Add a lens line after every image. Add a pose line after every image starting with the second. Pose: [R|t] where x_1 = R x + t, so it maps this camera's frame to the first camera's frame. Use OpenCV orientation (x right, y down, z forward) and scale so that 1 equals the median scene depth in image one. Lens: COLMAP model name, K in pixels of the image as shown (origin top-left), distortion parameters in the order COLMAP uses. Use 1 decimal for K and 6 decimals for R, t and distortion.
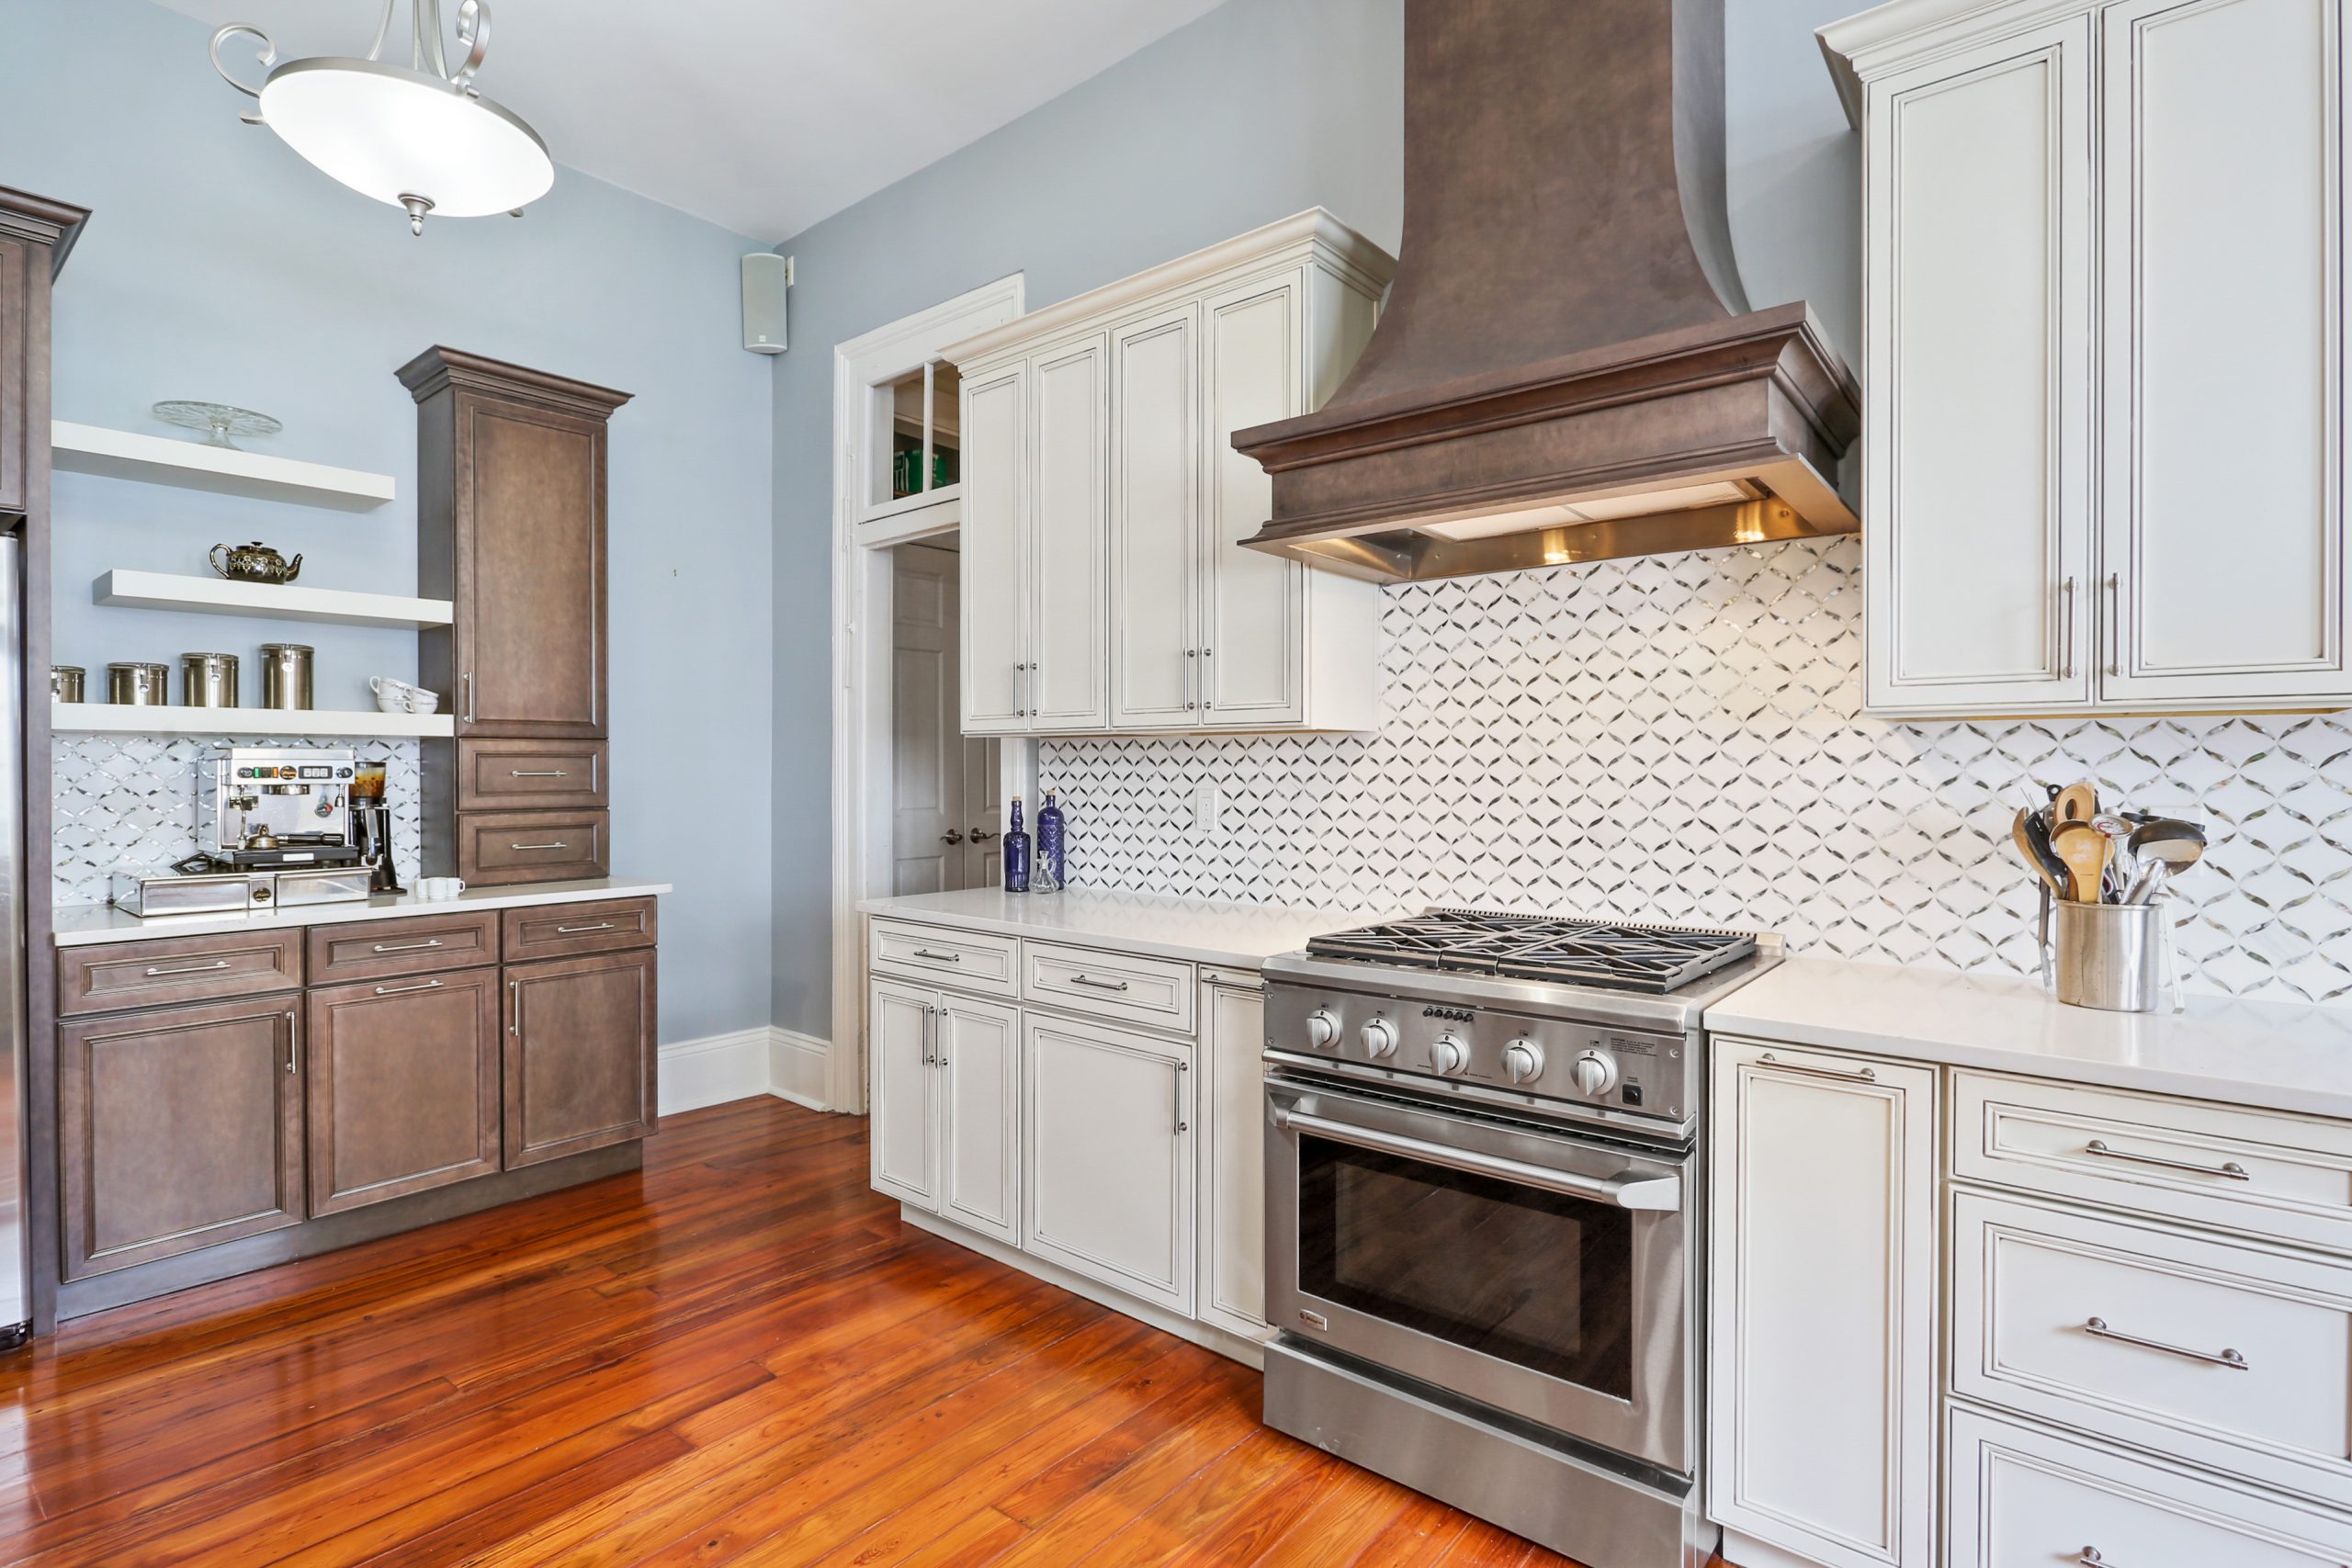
lens RADIAL K [[1135.8, 0, 1175.0], [0, 1135.8, 774.9], [0, 0, 1]] dist [-0.009601, 0.000334]
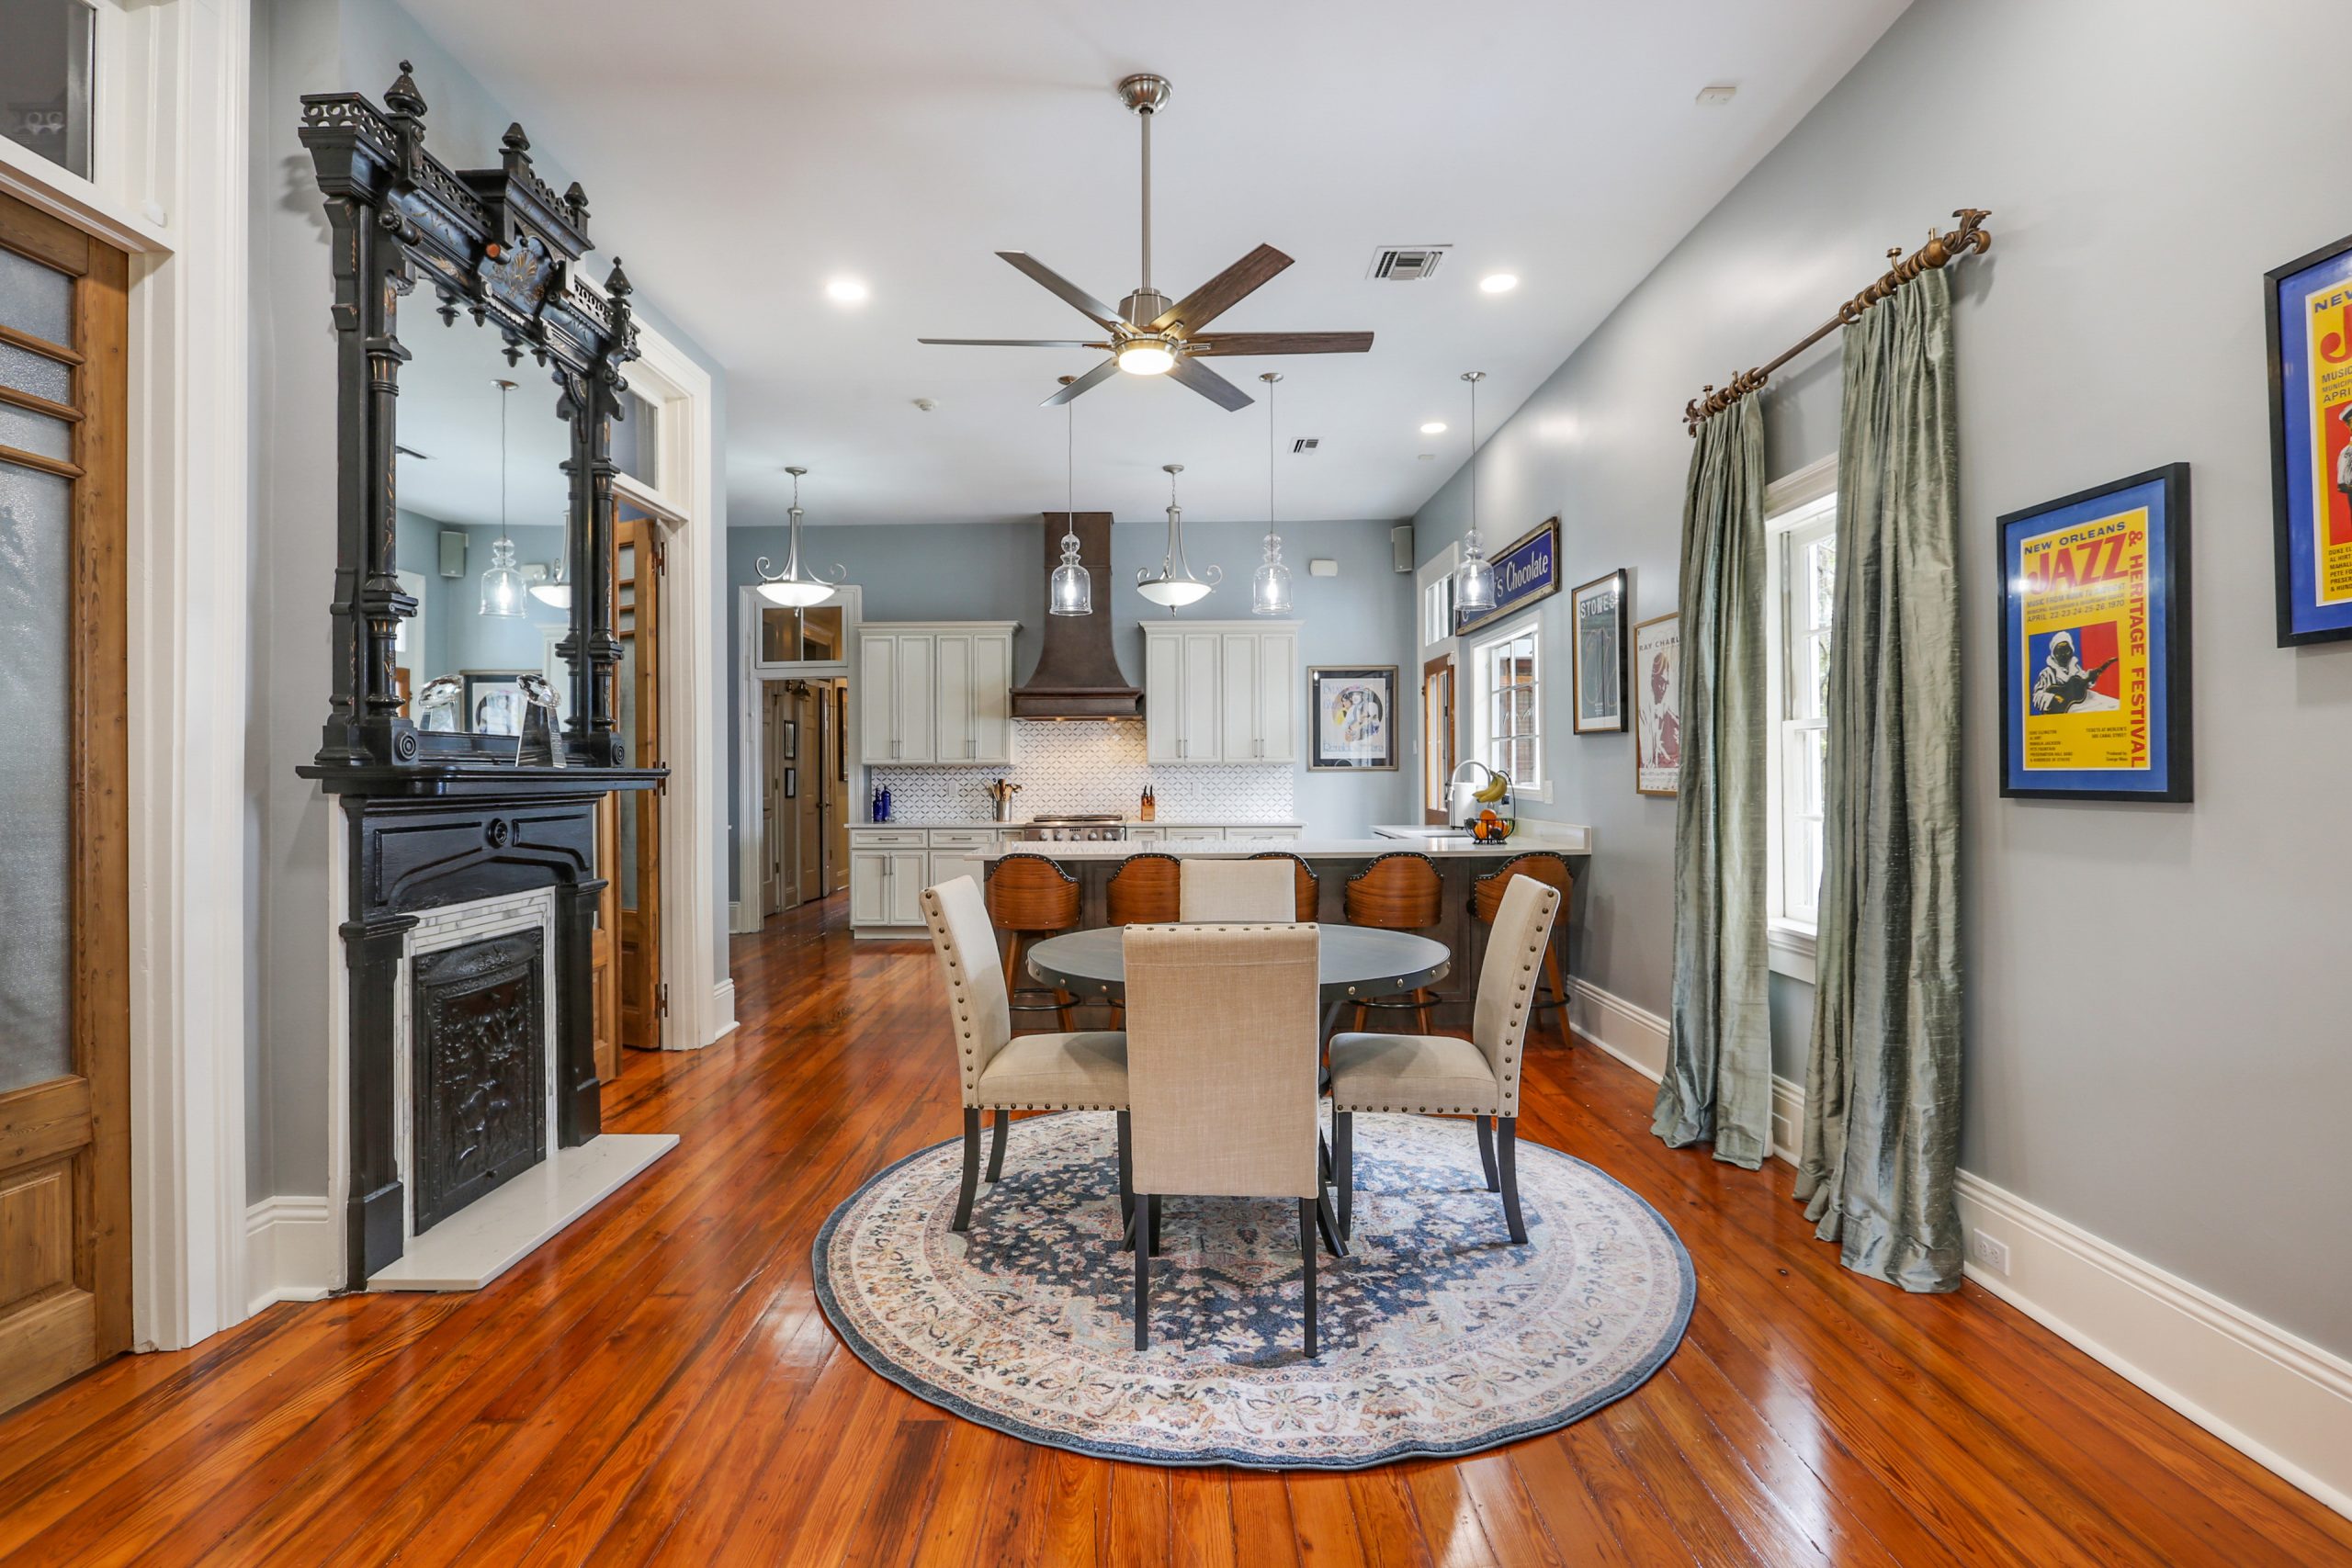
lens RADIAL K [[1136.6, 0, 1175.9], [0, 1136.6, 803.1], [0, 0, 1]] dist [-0.001473, 0.000571]
pose [[0.766397, -0.022757, 0.641964, -1.683109], [0.008923, 0.999653, 0.024785, -0.004295], [-0.642305, -0.013267, 0.766334, -1.949023]]
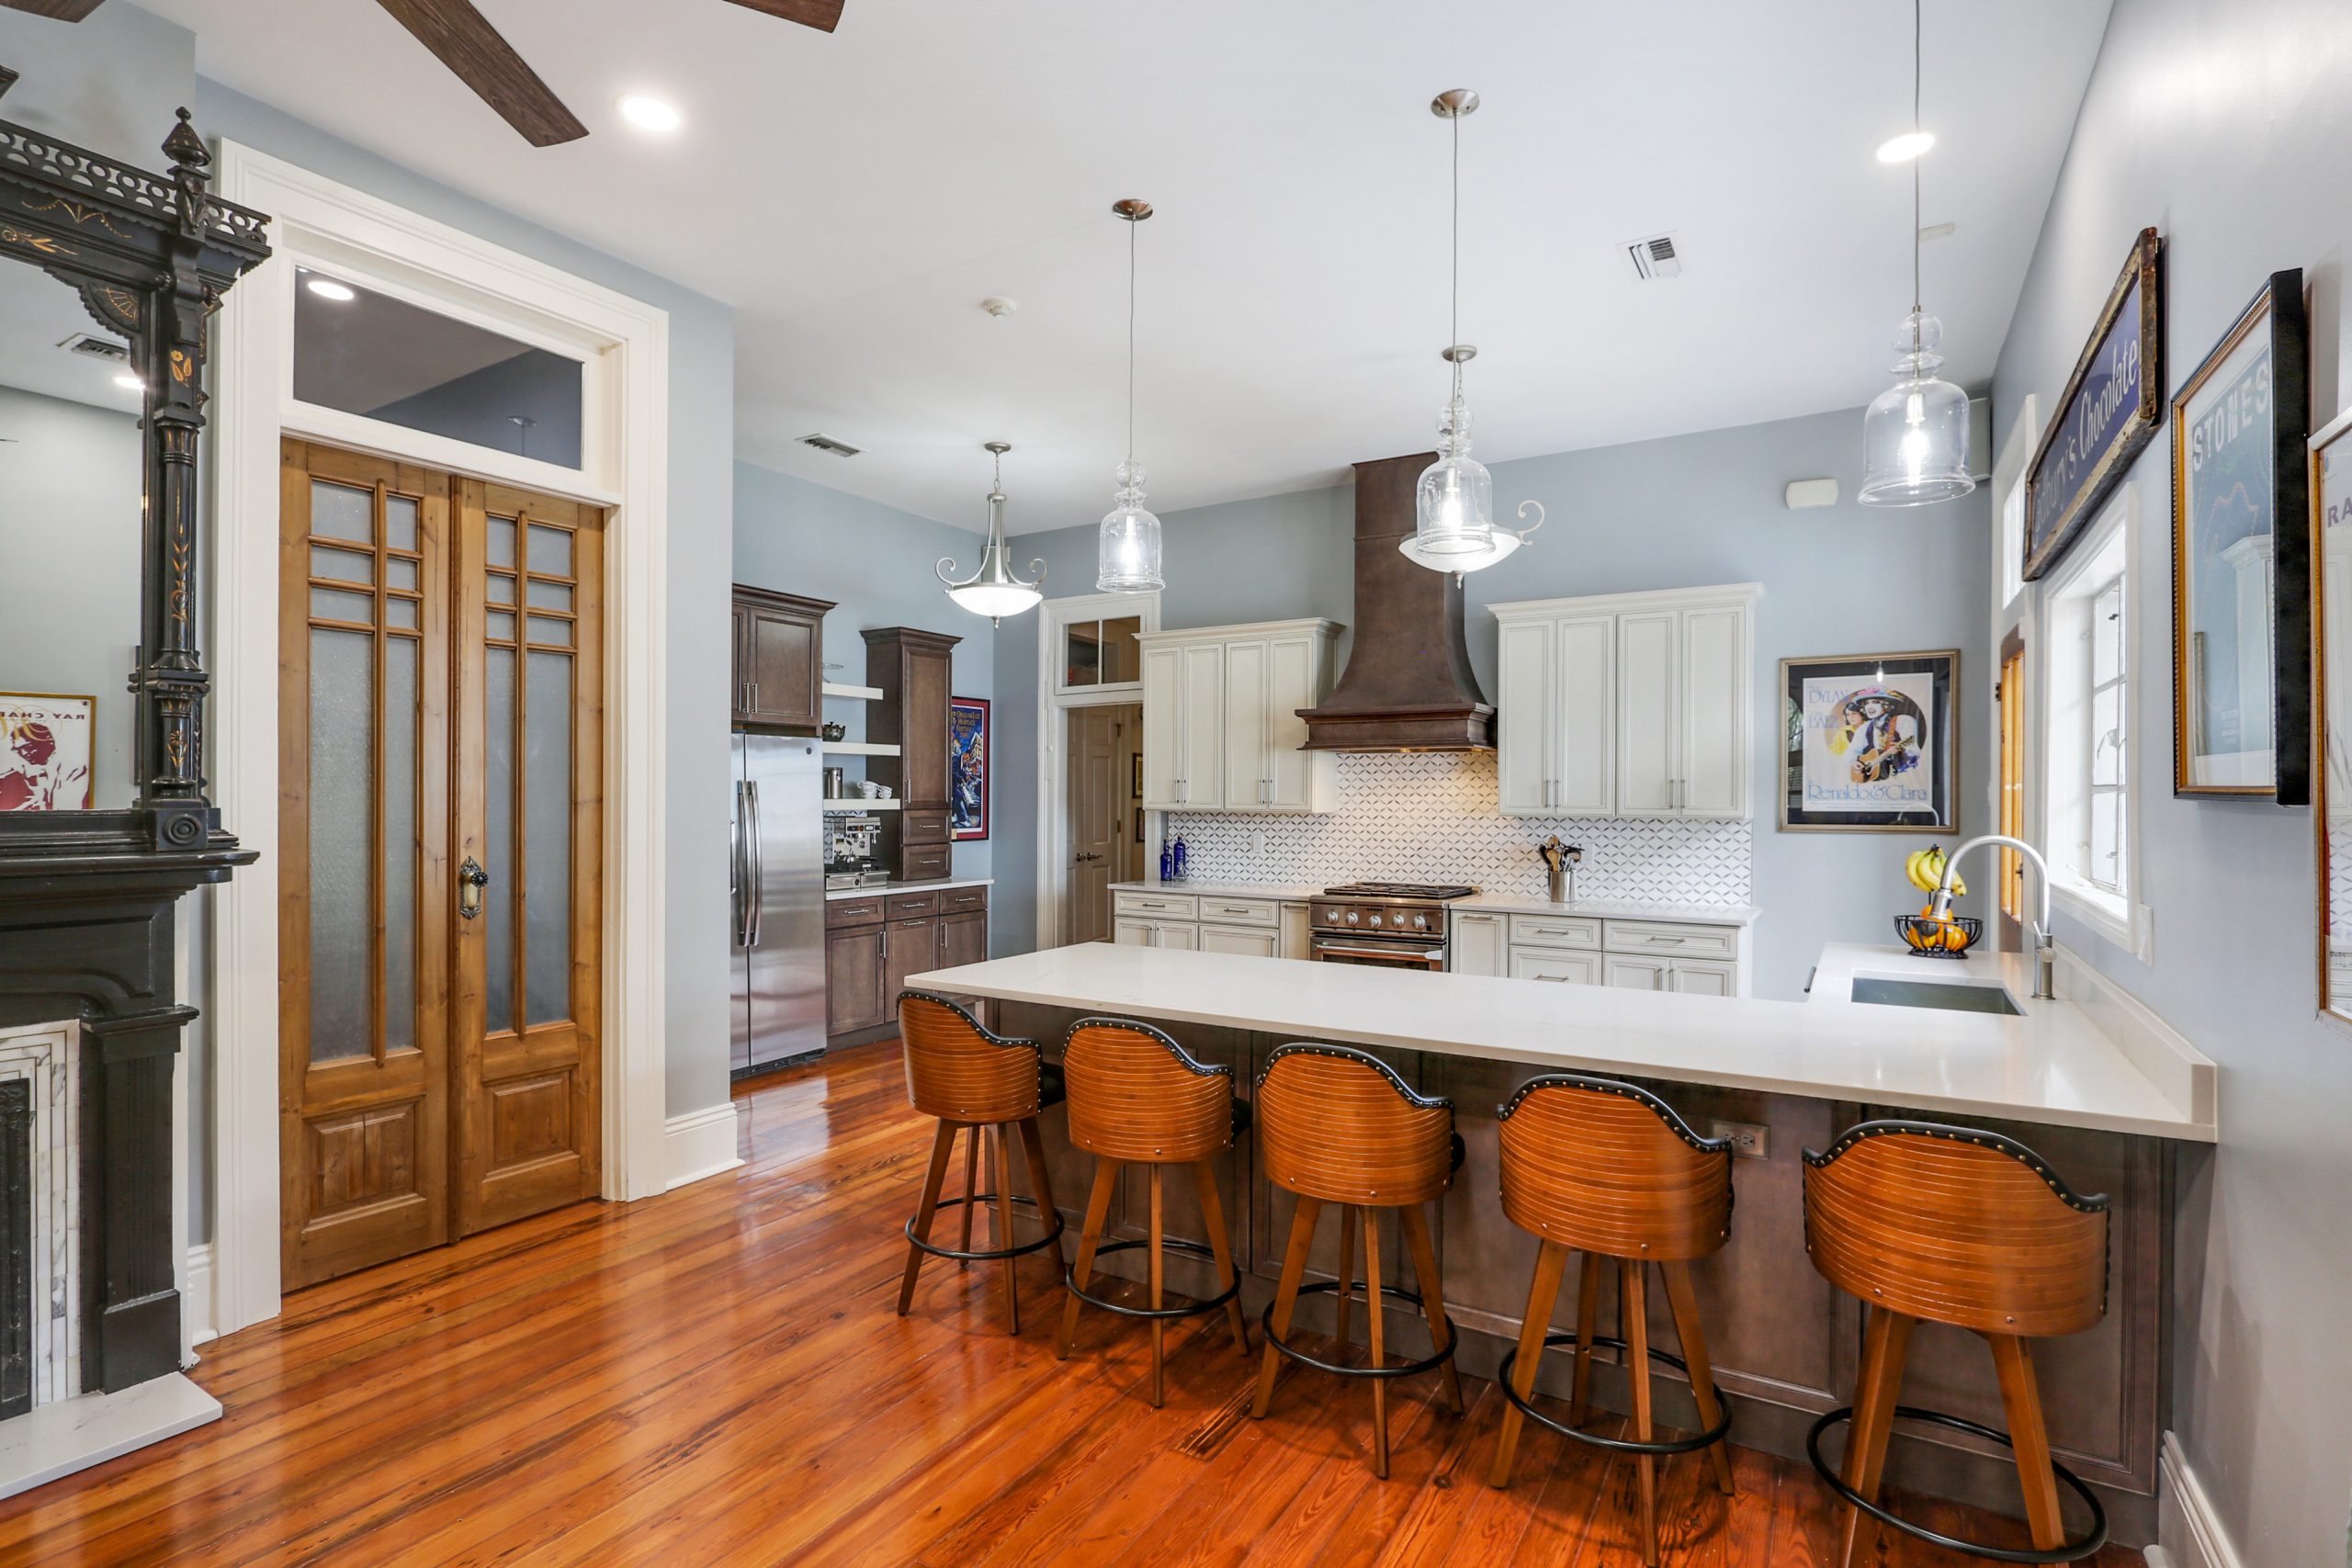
lens RADIAL K [[1136.6, 0, 1175.9], [0, 1136.6, 803.1], [0, 0, 1]] dist [-0.001473, 0.000571]
pose [[0.989982, 0.002130, 0.141179, -0.539310], [-0.002478, 0.999994, 0.002290, -0.065627], [-0.141174, -0.002617, 0.989981, -1.471477]]
